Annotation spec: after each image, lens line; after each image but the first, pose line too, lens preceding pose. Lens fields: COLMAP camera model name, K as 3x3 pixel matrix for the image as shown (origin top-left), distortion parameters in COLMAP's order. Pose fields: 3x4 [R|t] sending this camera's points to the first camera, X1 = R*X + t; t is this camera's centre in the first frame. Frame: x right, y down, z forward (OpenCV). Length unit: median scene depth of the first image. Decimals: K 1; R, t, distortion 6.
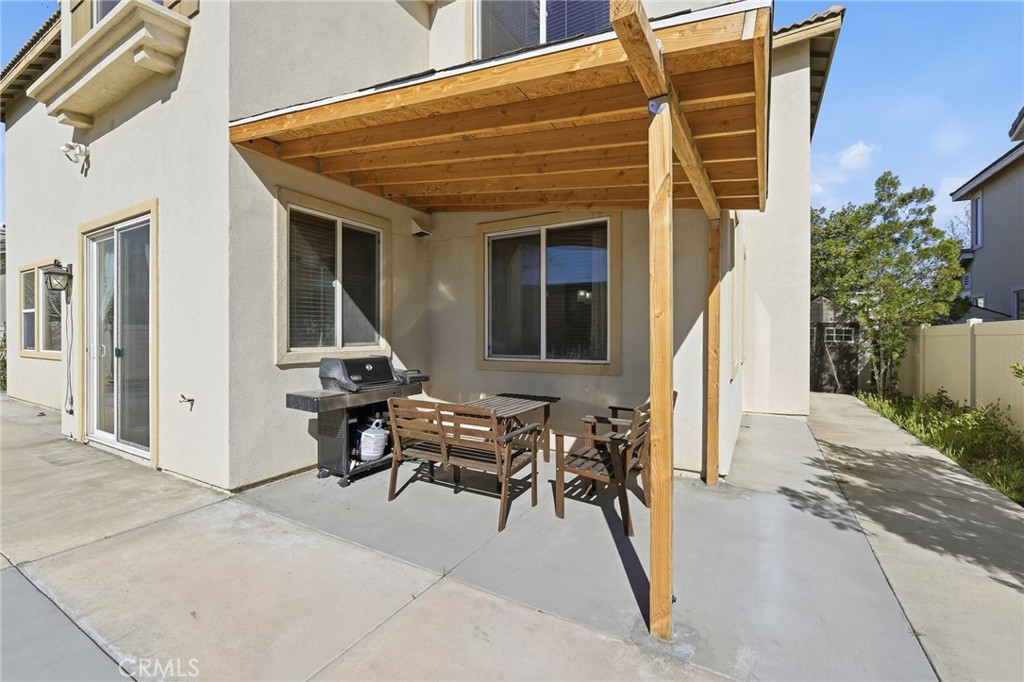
lens RADIAL K [[438.9, 0, 491.6], [0, 438.9, 336.2], [0, 0, 1]] dist [0.000506, -0.000849]
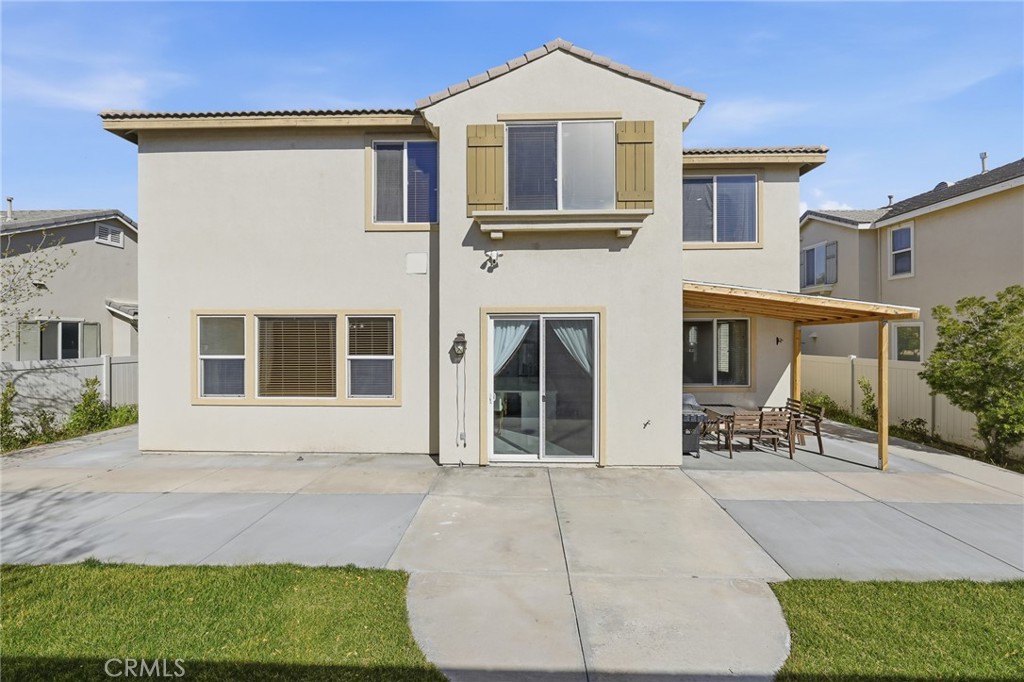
lens RADIAL K [[432.7, 0, 505.8], [0, 432.7, 334.7], [0, 0, 1]] dist [-0.007208, 0.001664]
pose [[0.872107, -0.001595, 0.489313, -1.899321], [0.001835, 0.999998, -0.000010, -0.203372], [-0.489312, 0.000906, 0.872108, -0.265300]]
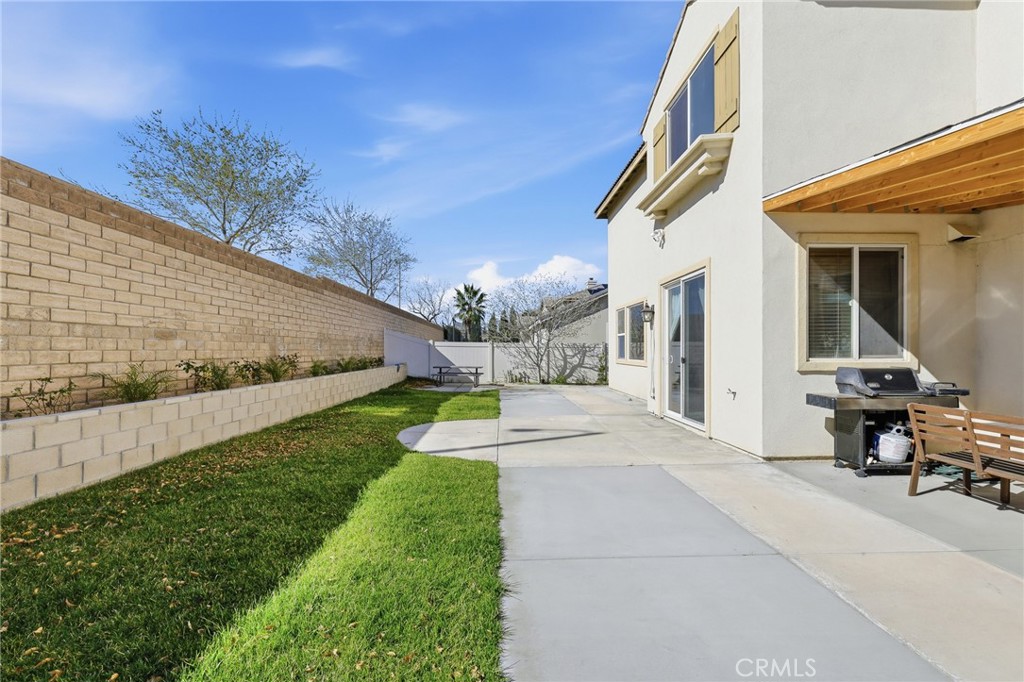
lens RADIAL K [[438.9, 0, 509.0], [0, 438.9, 350.6], [0, 0, 1]] dist [0.000506, -0.000849]
pose [[0.537404, -0.000896, -0.843324, 0.134586], [-0.001421, 0.999997, -0.001968, 0.008508], [0.843324, 0.002256, 0.537401, -0.384540]]
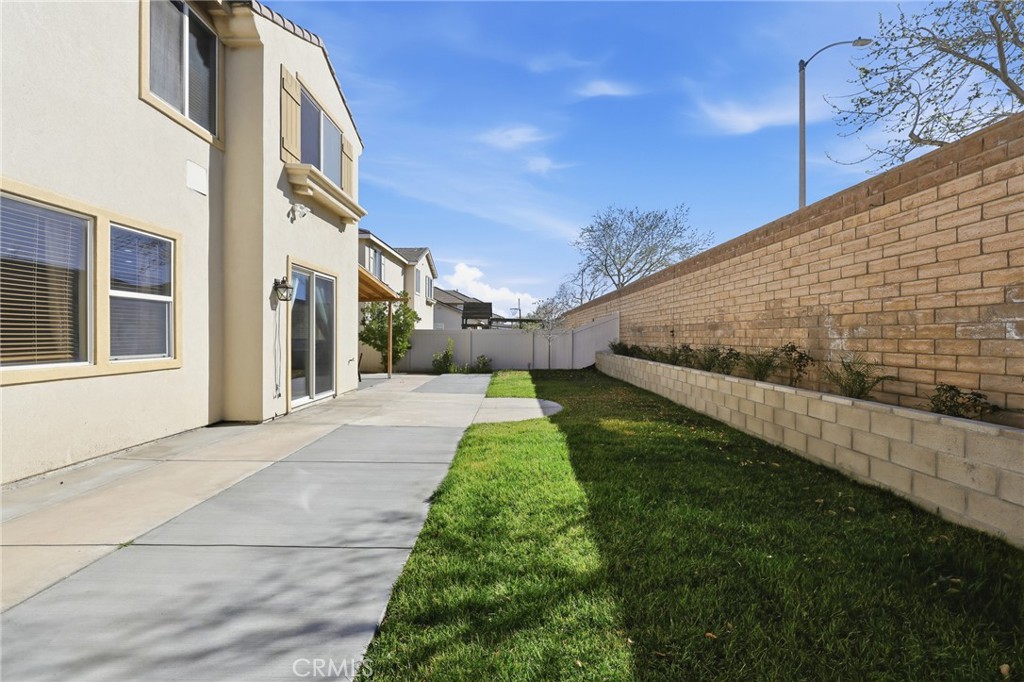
lens RADIAL K [[438.9, 0, 514.0], [0, 438.9, 339.1], [0, 0, 1]] dist [0.000506, -0.000849]
pose [[-0.520096, -0.007695, 0.854073, -3.069221], [-0.002606, 0.999969, 0.007422, -0.001506], [-0.854104, 0.001634, -0.520100, 1.376338]]
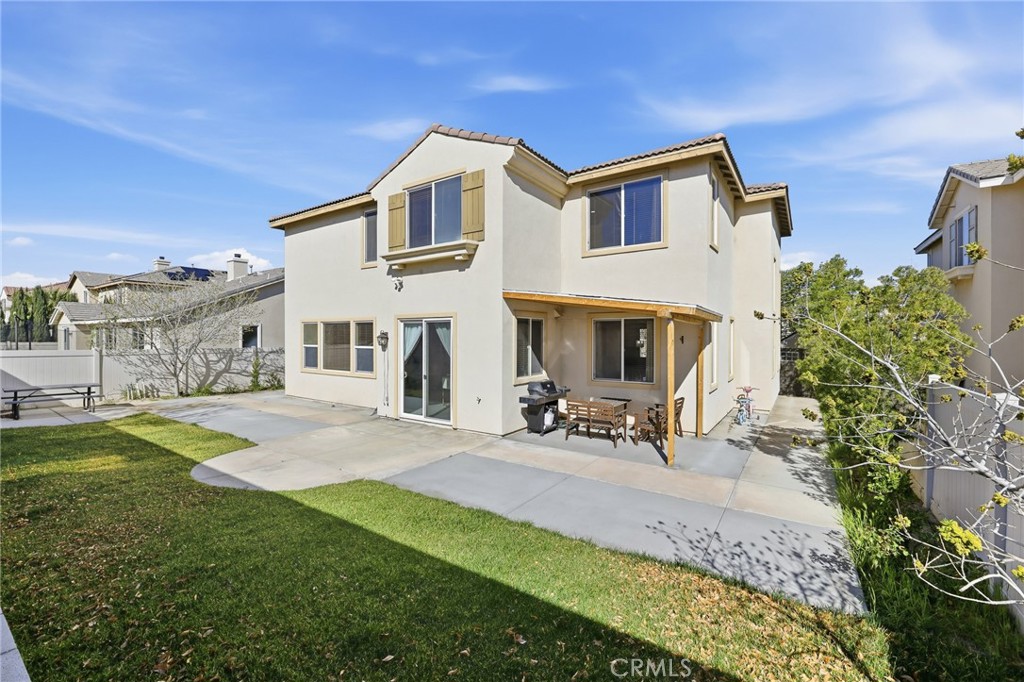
lens RADIAL K [[432.7, 0, 507.7], [0, 432.7, 336.5], [0, 0, 1]] dist [-0.007208, 0.001664]
pose [[0.998220, 0.001504, -0.059624, -0.352415], [-0.001517, 0.999999, -0.000171, -0.183172], [0.059623, 0.000261, 0.998221, -1.253359]]
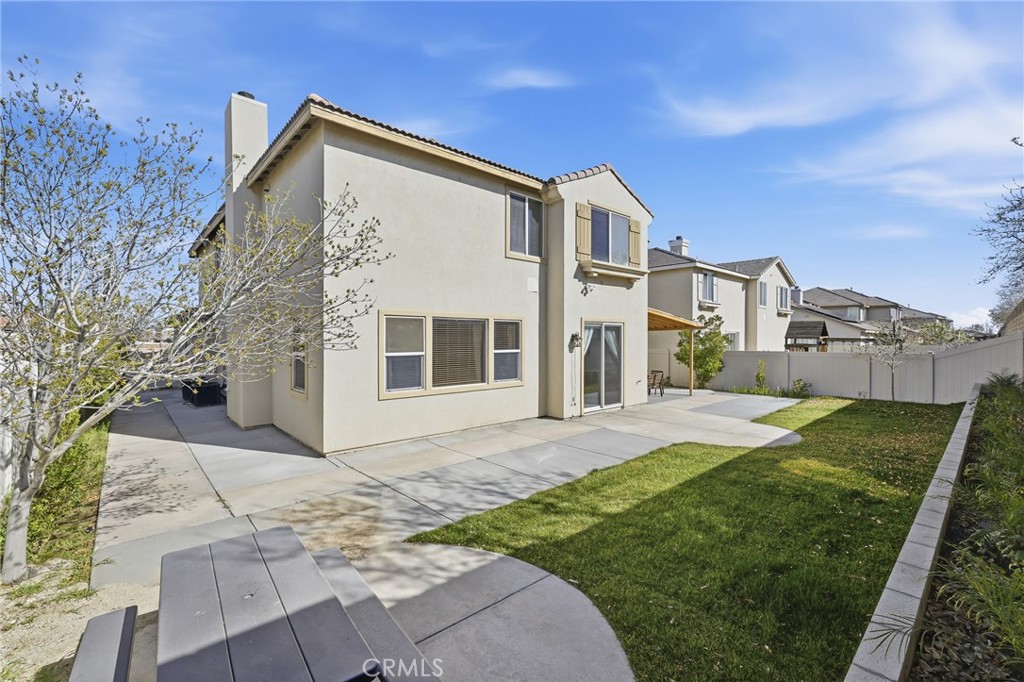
lens RADIAL K [[438.9, 0, 509.2], [0, 438.9, 340.0], [0, 0, 1]] dist [0.000506, -0.000849]
pose [[0.289083, -0.005324, 0.957289, -3.905152], [0.002622, 0.999985, 0.004769, -0.184396], [-0.957301, 0.001131, 0.289092, 0.882492]]
